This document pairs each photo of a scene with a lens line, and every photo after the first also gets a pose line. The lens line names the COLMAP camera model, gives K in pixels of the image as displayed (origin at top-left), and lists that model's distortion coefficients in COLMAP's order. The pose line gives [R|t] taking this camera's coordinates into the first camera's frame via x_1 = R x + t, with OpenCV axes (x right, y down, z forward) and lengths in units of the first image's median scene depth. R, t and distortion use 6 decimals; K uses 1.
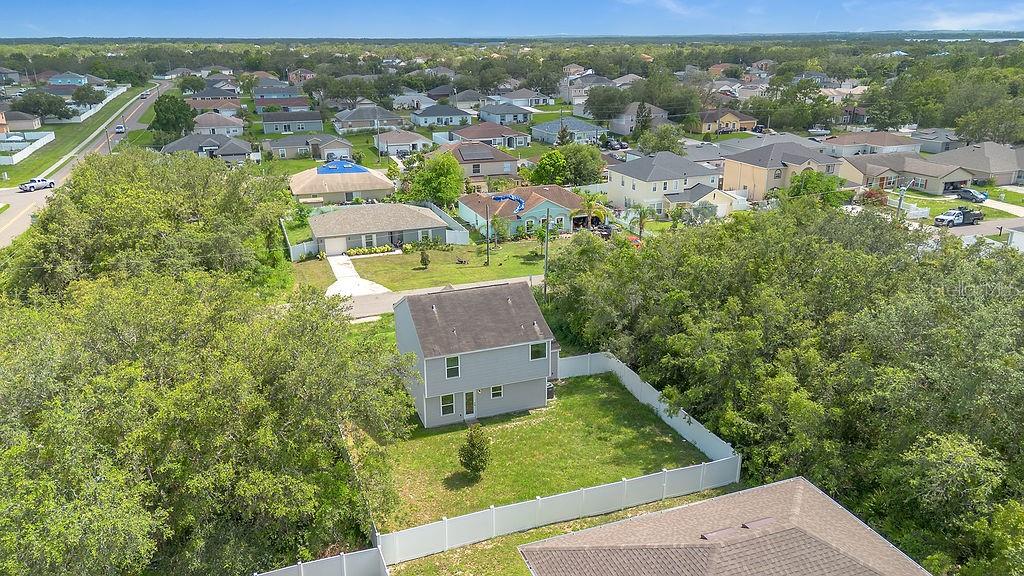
lens RADIAL K [[726.5, 0, 508.2], [0, 726.5, 288.0], [0, 0, 1]] dist [0.073889, -0.077708]
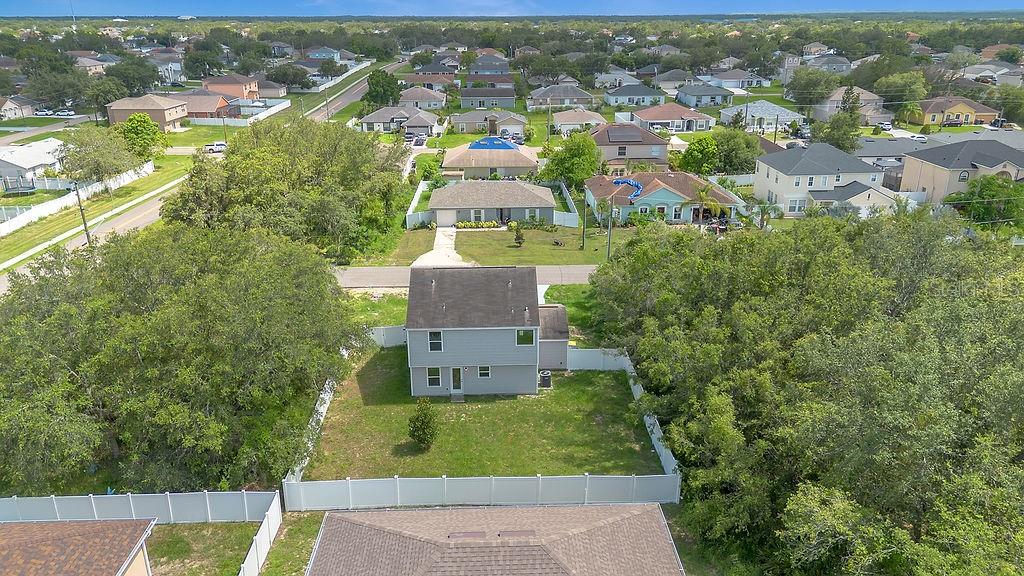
lens RADIAL K [[726.5, 0, 508.2], [0, 726.5, 288.0], [0, 0, 1]] dist [0.073889, -0.077708]
pose [[0.948322, 0.111632, -0.297025, 0.136381], [-0.103392, 0.993695, 0.043361, -0.009207], [0.299993, -0.010411, 0.953885, 0.021097]]
